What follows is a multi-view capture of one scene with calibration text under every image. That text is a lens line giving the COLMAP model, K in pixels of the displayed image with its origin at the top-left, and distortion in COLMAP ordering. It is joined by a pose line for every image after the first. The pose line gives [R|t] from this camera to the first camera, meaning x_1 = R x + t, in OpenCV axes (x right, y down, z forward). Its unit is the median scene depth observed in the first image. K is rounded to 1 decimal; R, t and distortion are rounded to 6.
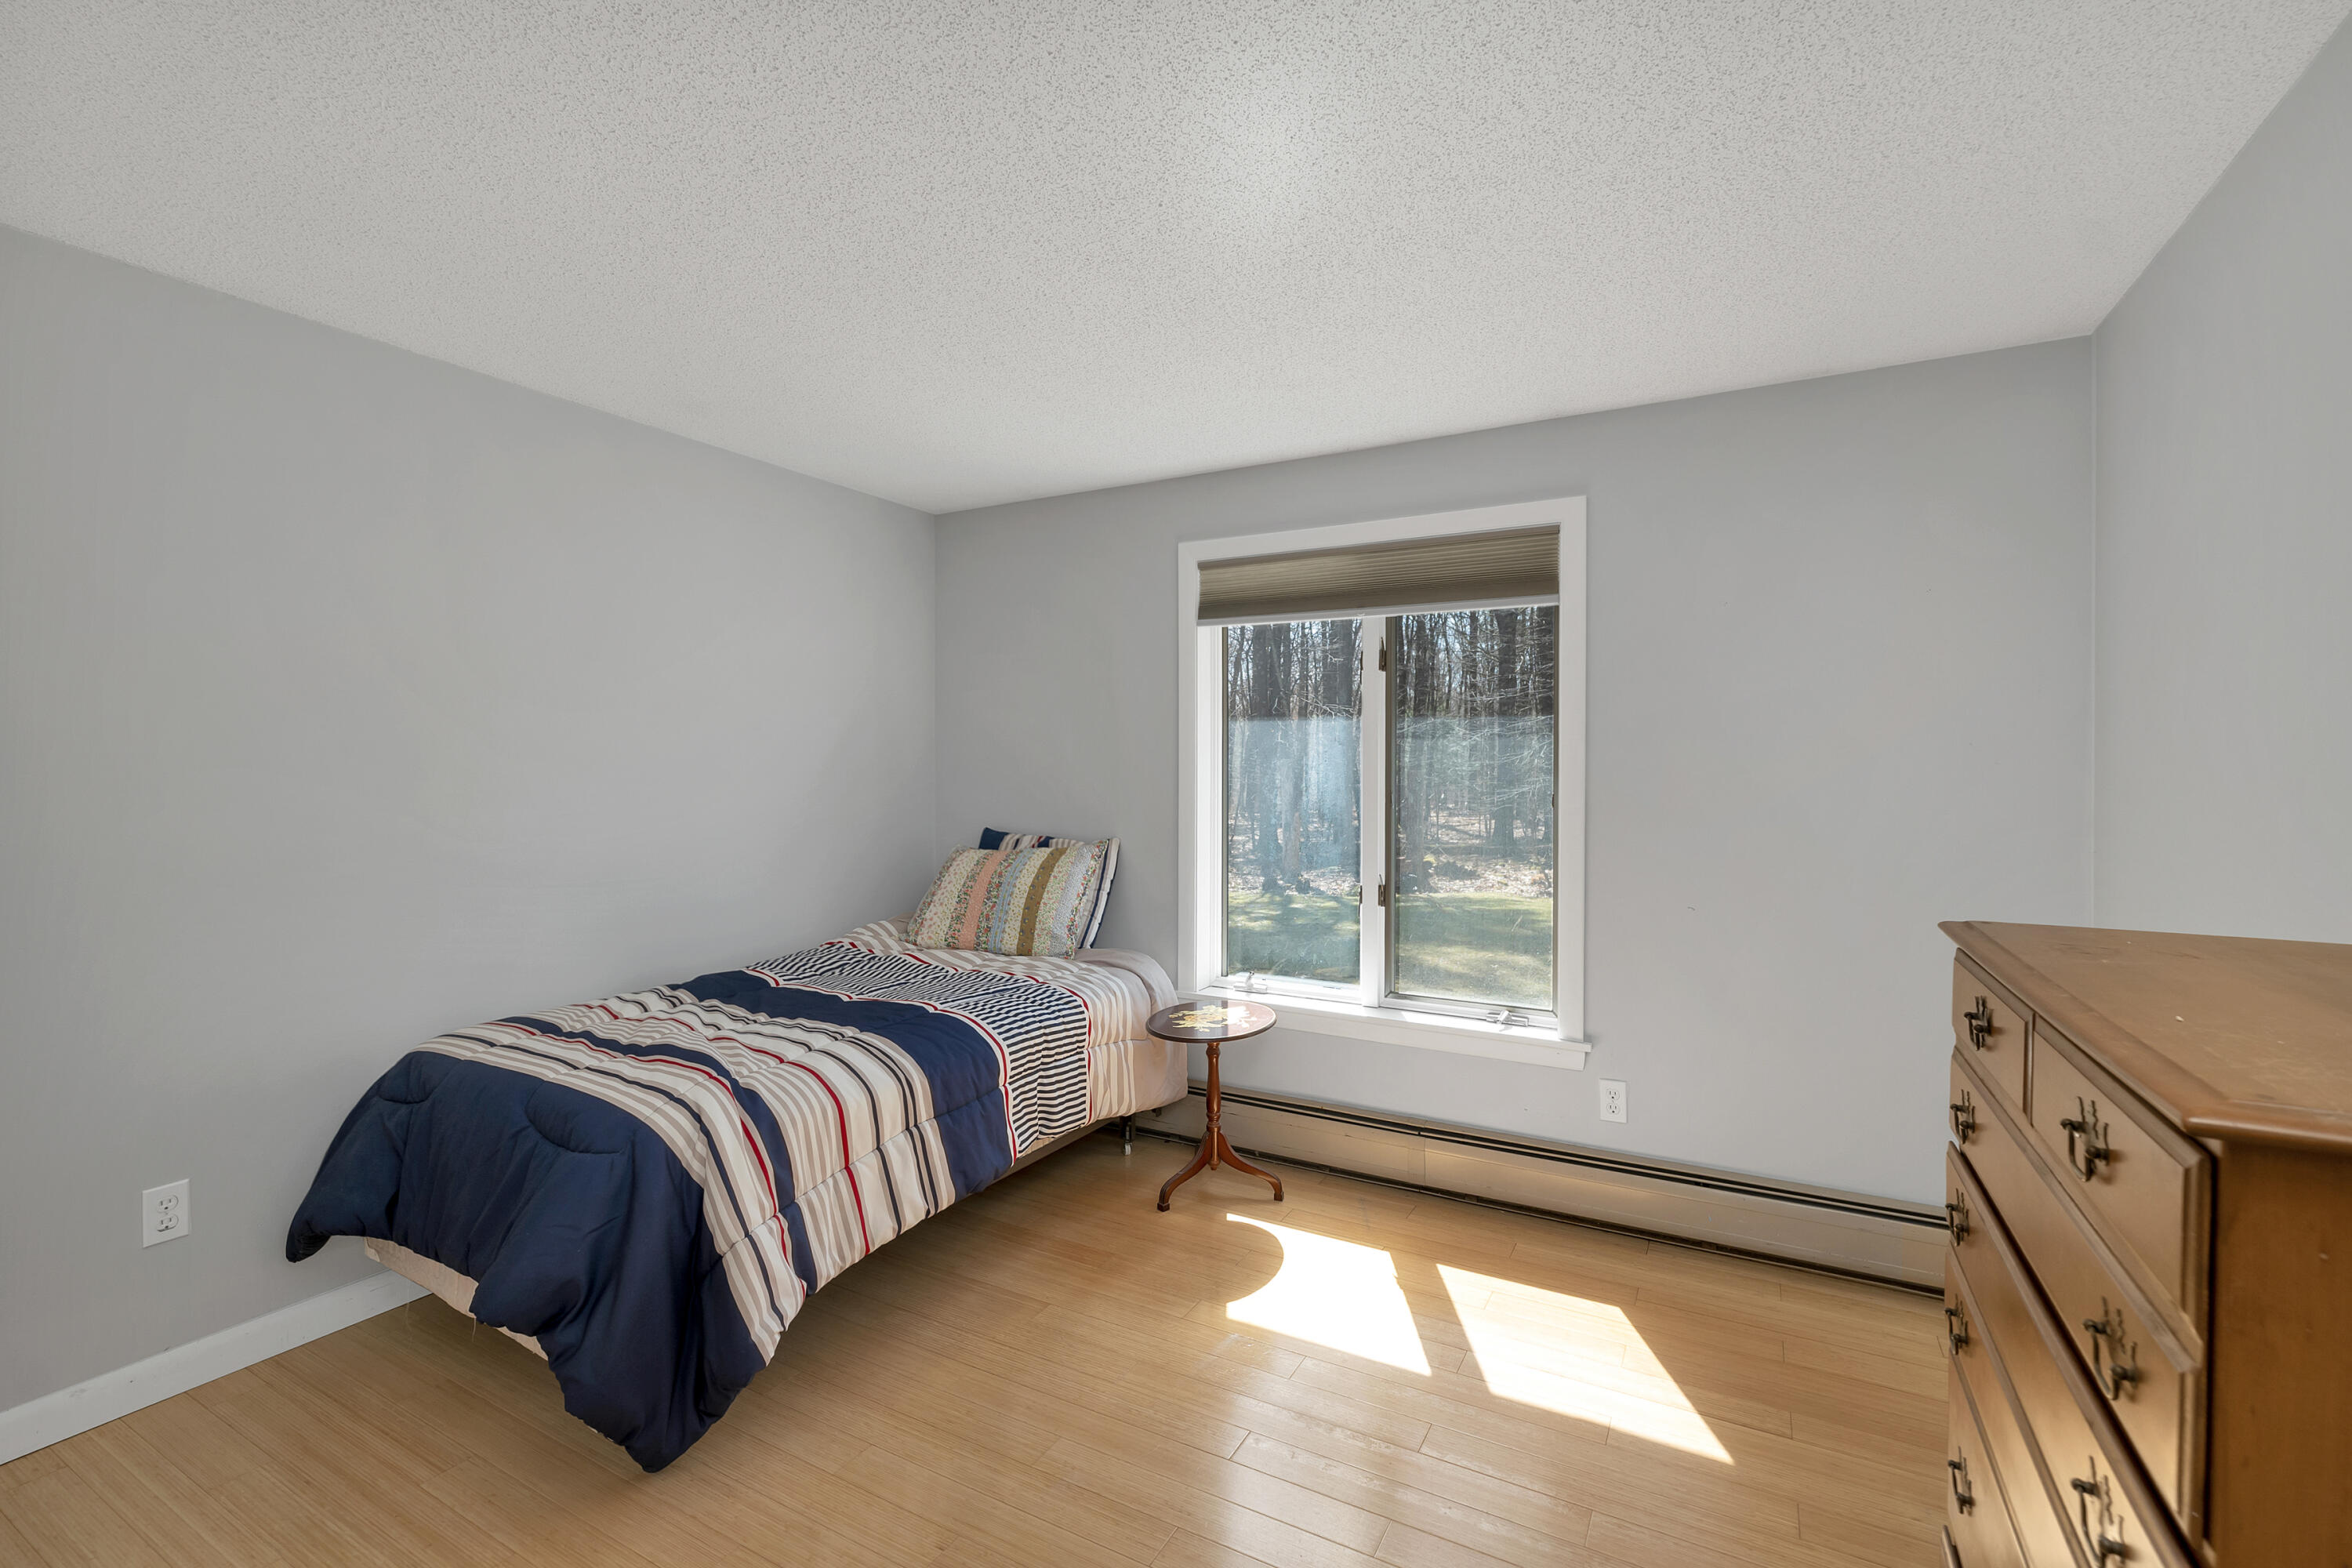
lens RADIAL K [[983.3, 0, 1165.6], [0, 983.3, 781.0], [0, 0, 1]] dist [-0.002818, 0.000402]
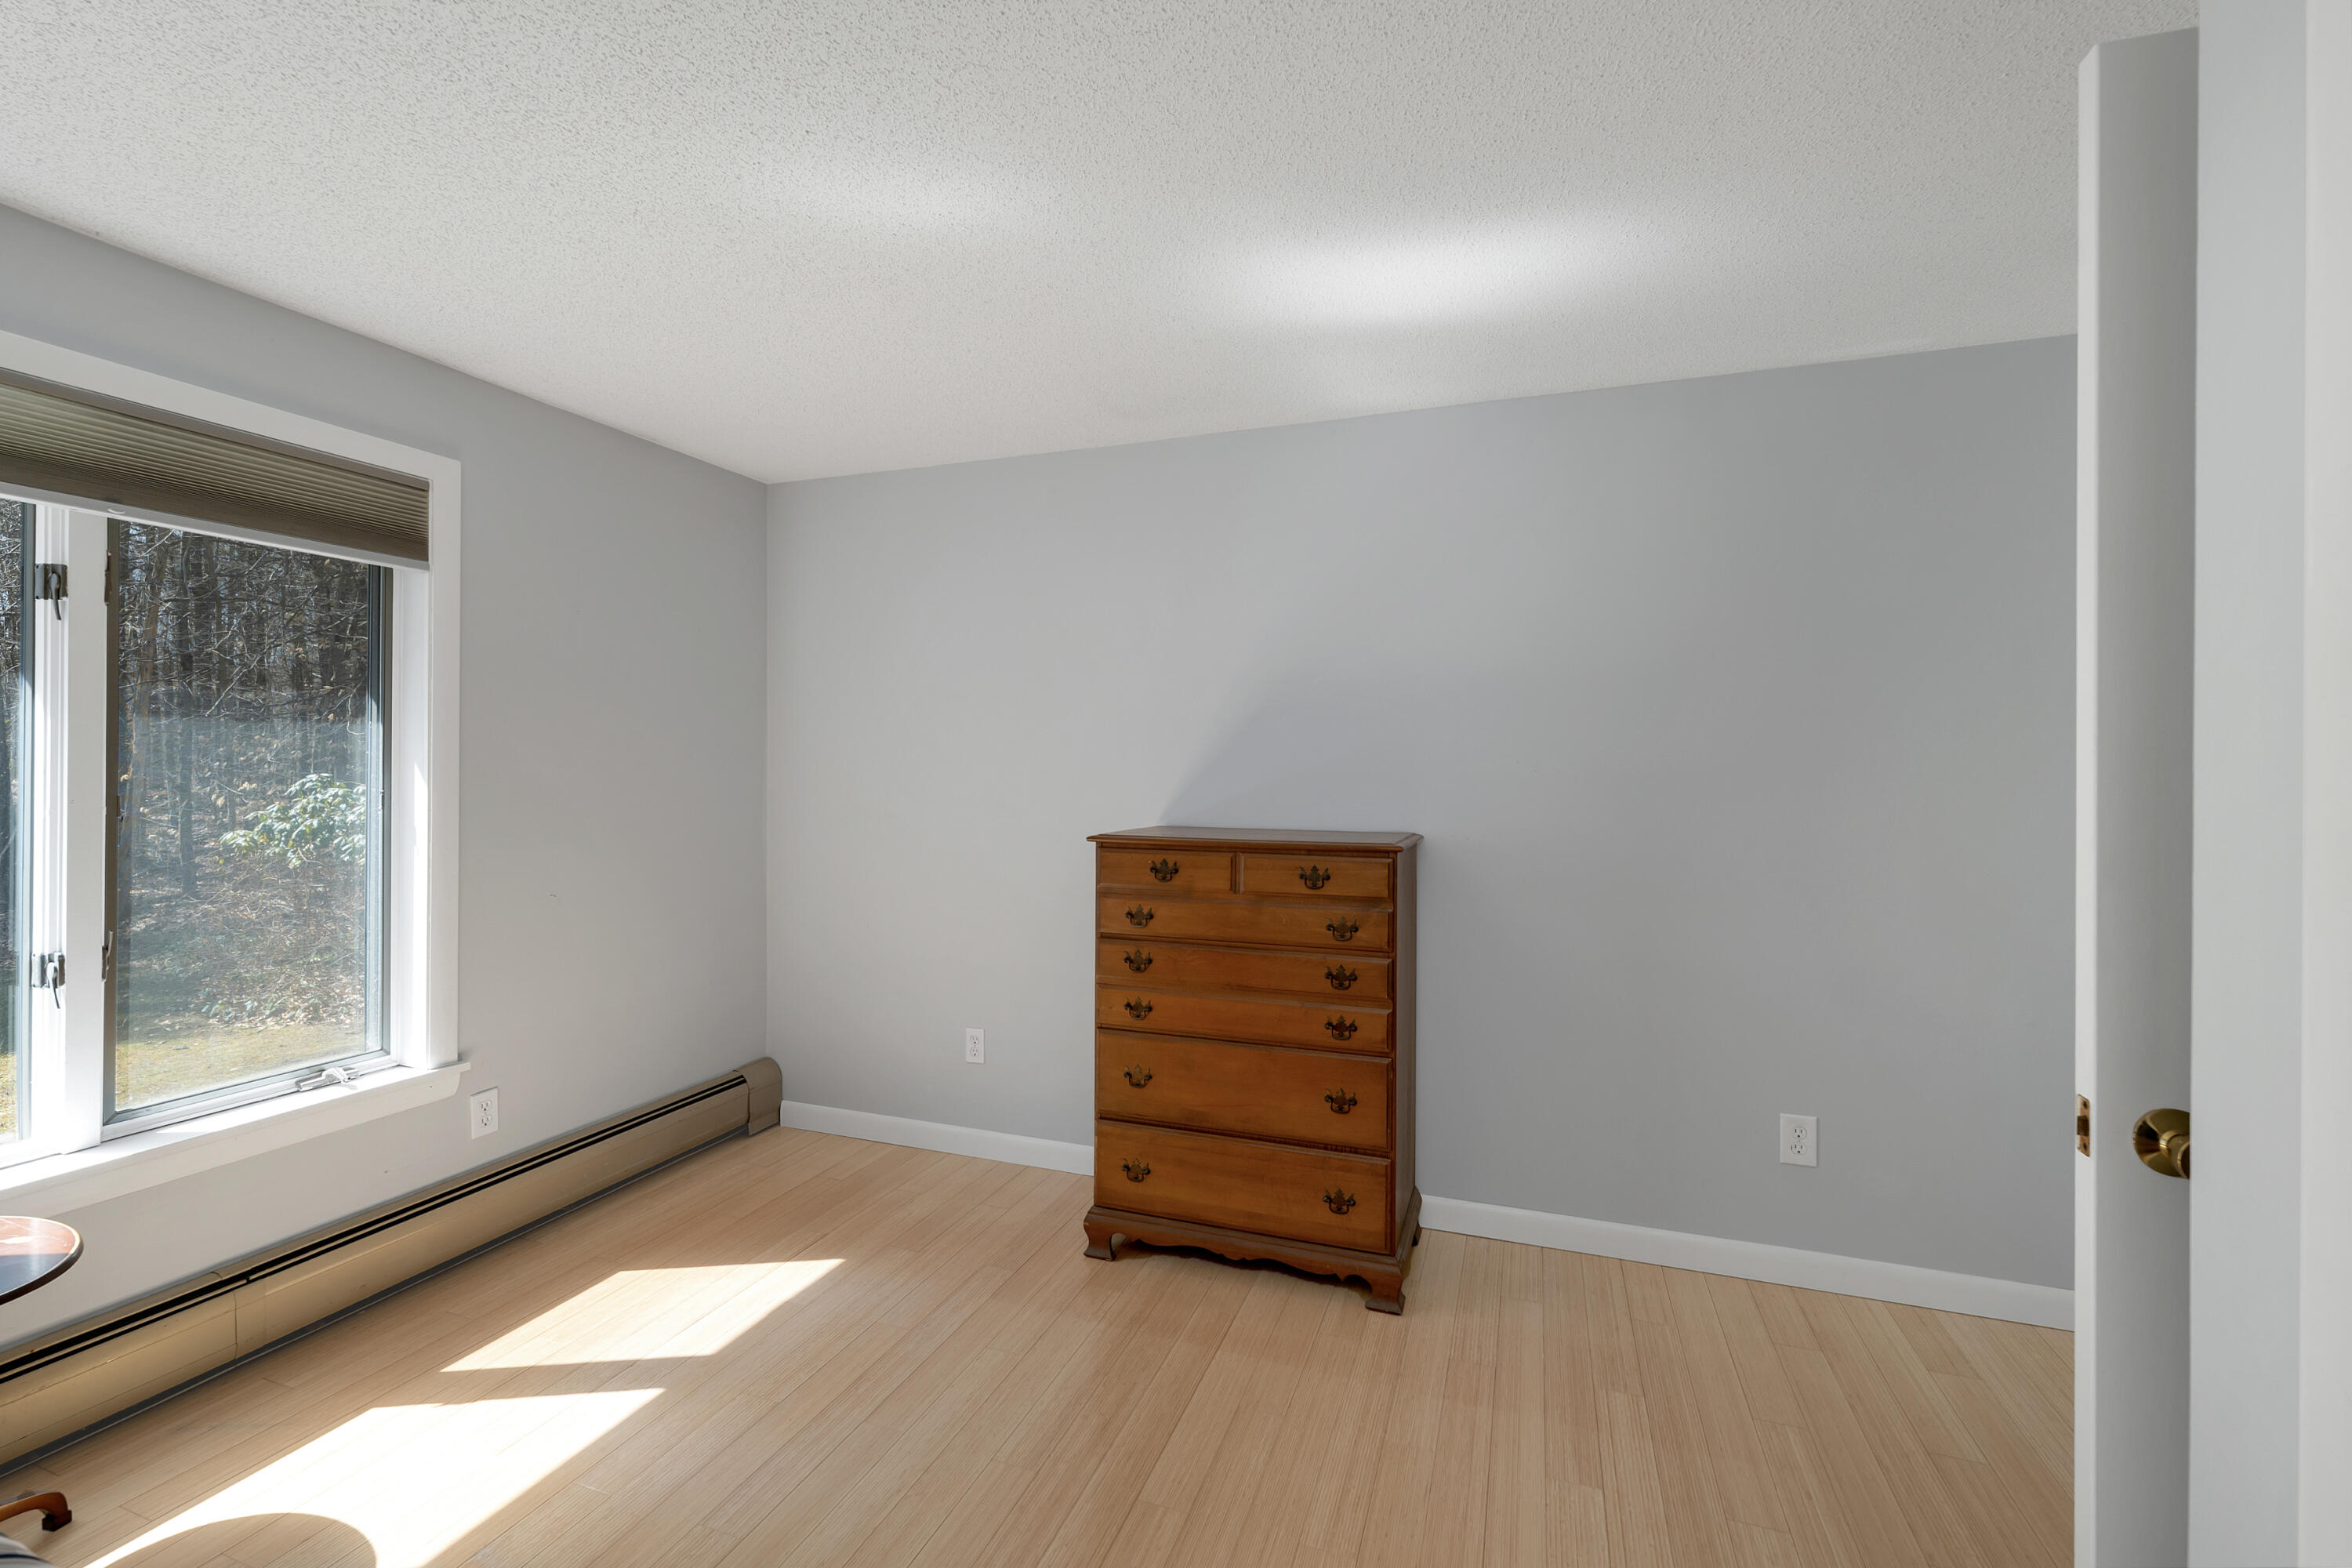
lens RADIAL K [[983.3, 0, 1160.9], [0, 983.3, 769.4], [0, 0, 1]] dist [-0.002818, 0.000402]
pose [[-0.135120, -0.006033, 0.990811, -0.559992], [0.011189, 0.999908, 0.007614, -0.004341], [-0.990766, 0.012115, -0.135040, 0.477769]]
